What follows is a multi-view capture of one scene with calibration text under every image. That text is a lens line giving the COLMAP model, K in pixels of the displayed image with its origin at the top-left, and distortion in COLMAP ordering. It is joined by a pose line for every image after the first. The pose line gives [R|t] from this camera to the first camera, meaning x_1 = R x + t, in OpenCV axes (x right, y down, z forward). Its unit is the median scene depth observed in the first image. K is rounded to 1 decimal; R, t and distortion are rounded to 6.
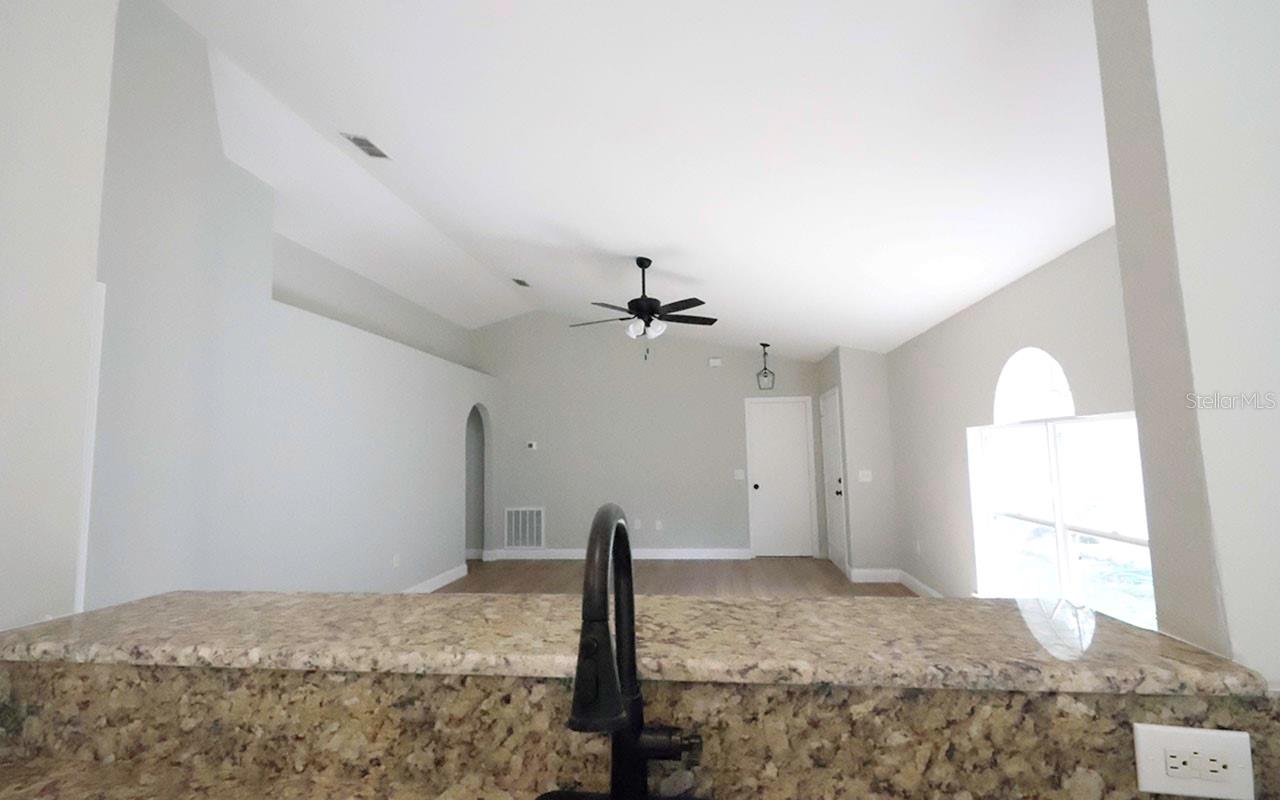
lens RADIAL K [[581.8, 0, 631.0], [0, 581.8, 397.5], [0, 0, 1]] dist [0.001713, 0.000059]
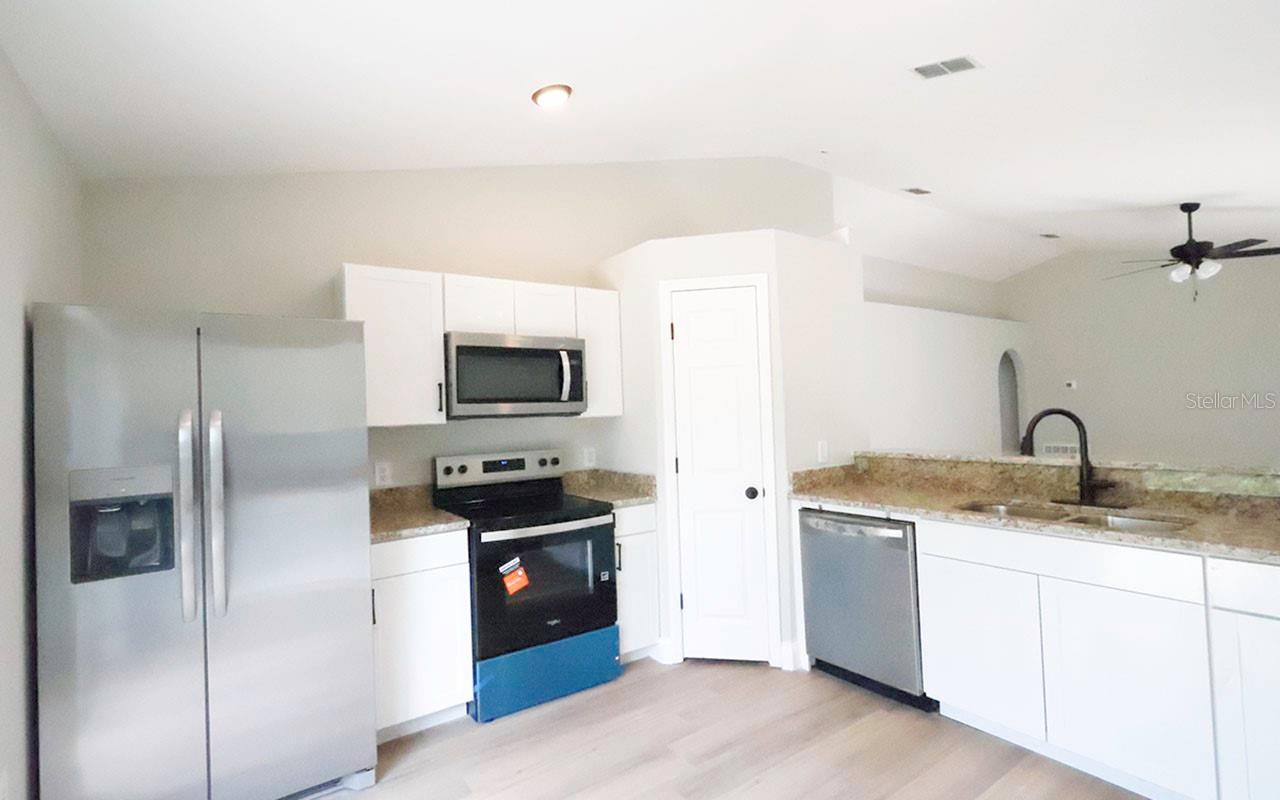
lens RADIAL K [[581.8, 0, 631.0], [0, 581.8, 397.5], [0, 0, 1]] dist [0.001713, 0.000059]
pose [[0.676945, -0.019265, -0.735782, 0.105858], [0.091110, 0.994162, 0.057794, -0.045327], [0.730373, -0.106160, 0.674748, -0.465904]]
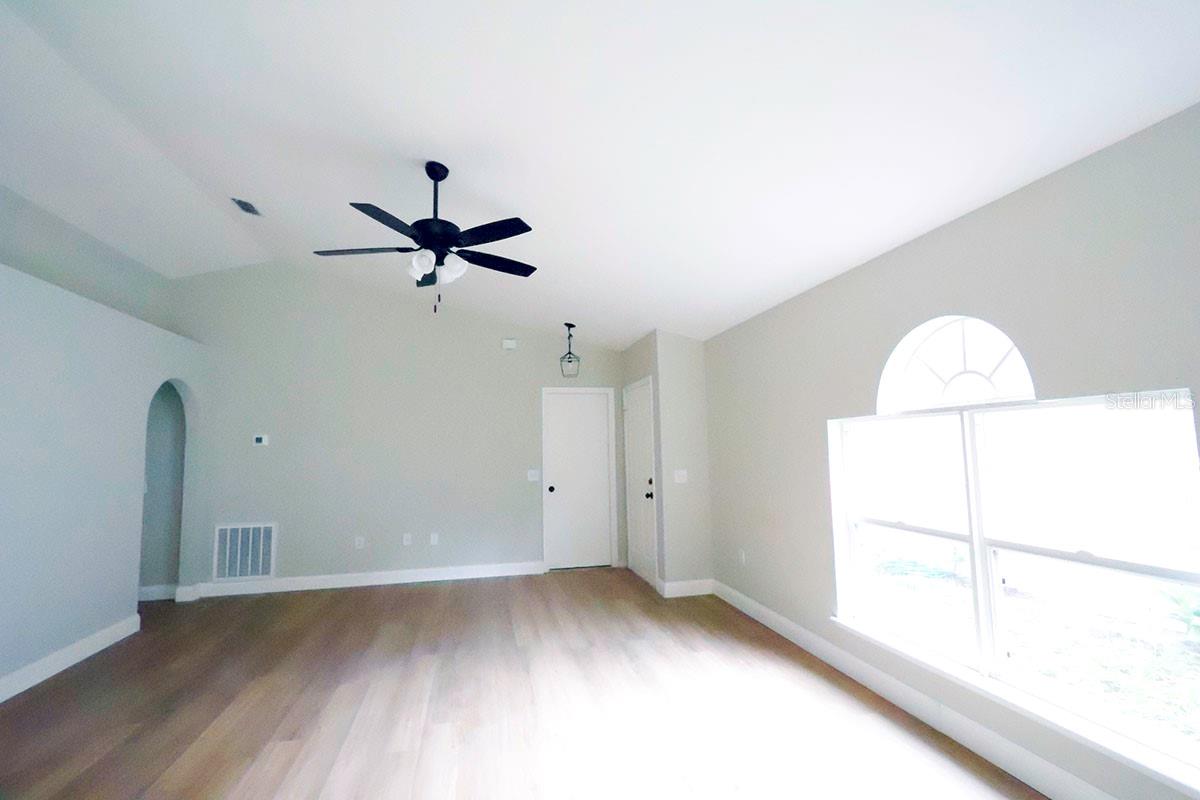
lens RADIAL K [[550.0, 0, 591.9], [0, 550.0, 399.6], [0, 0, 1]] dist [-0.009509, -0.000086]
pose [[0.941547, 0.033401, 0.335221, -0.013881], [-0.033577, 0.999422, -0.005272, 0.034524], [-0.335203, -0.006292, 0.942125, 0.329338]]
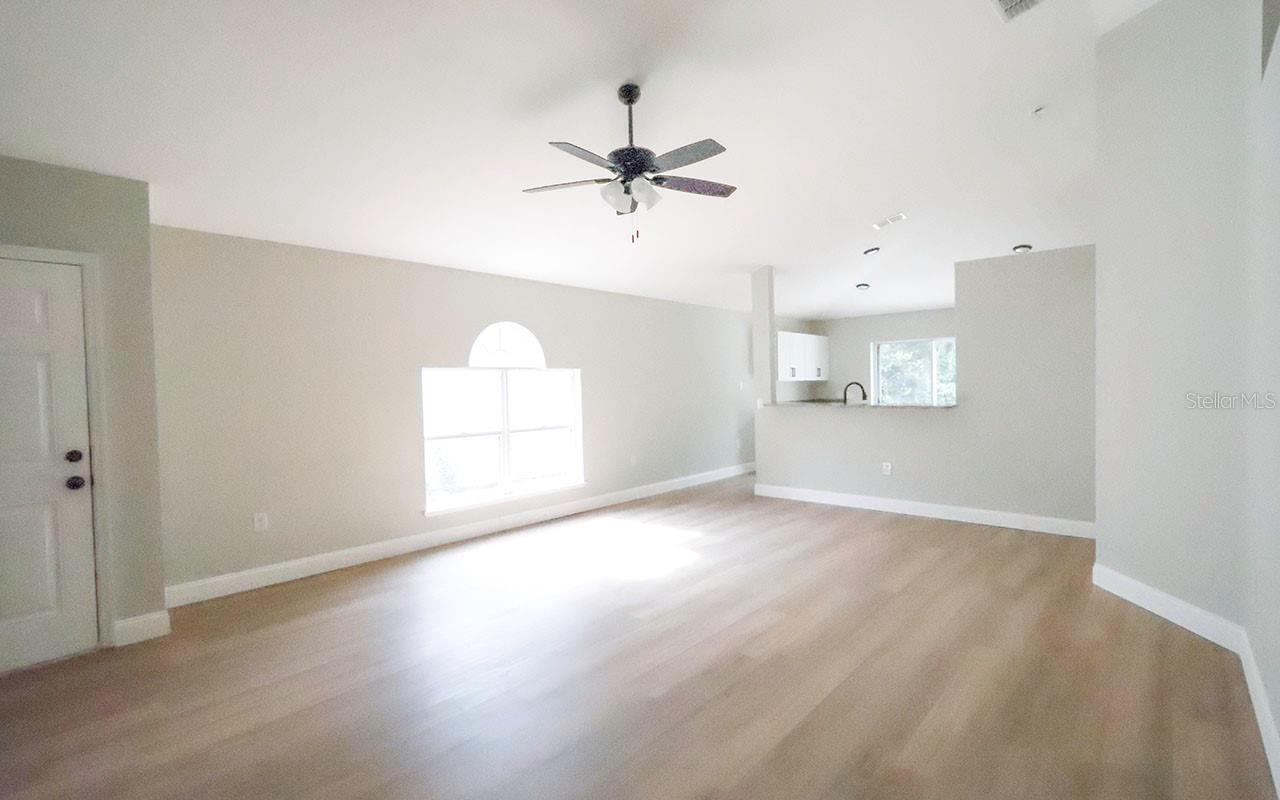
lens RADIAL K [[581.8, 0, 631.0], [0, 581.8, 397.5], [0, 0, 1]] dist [0.001713, 0.000059]
pose [[-0.824344, 0.030547, 0.565265, -0.356030], [-0.011713, 0.997409, -0.070981, 0.168602], [-0.565968, -0.065133, -0.821850, 1.538415]]
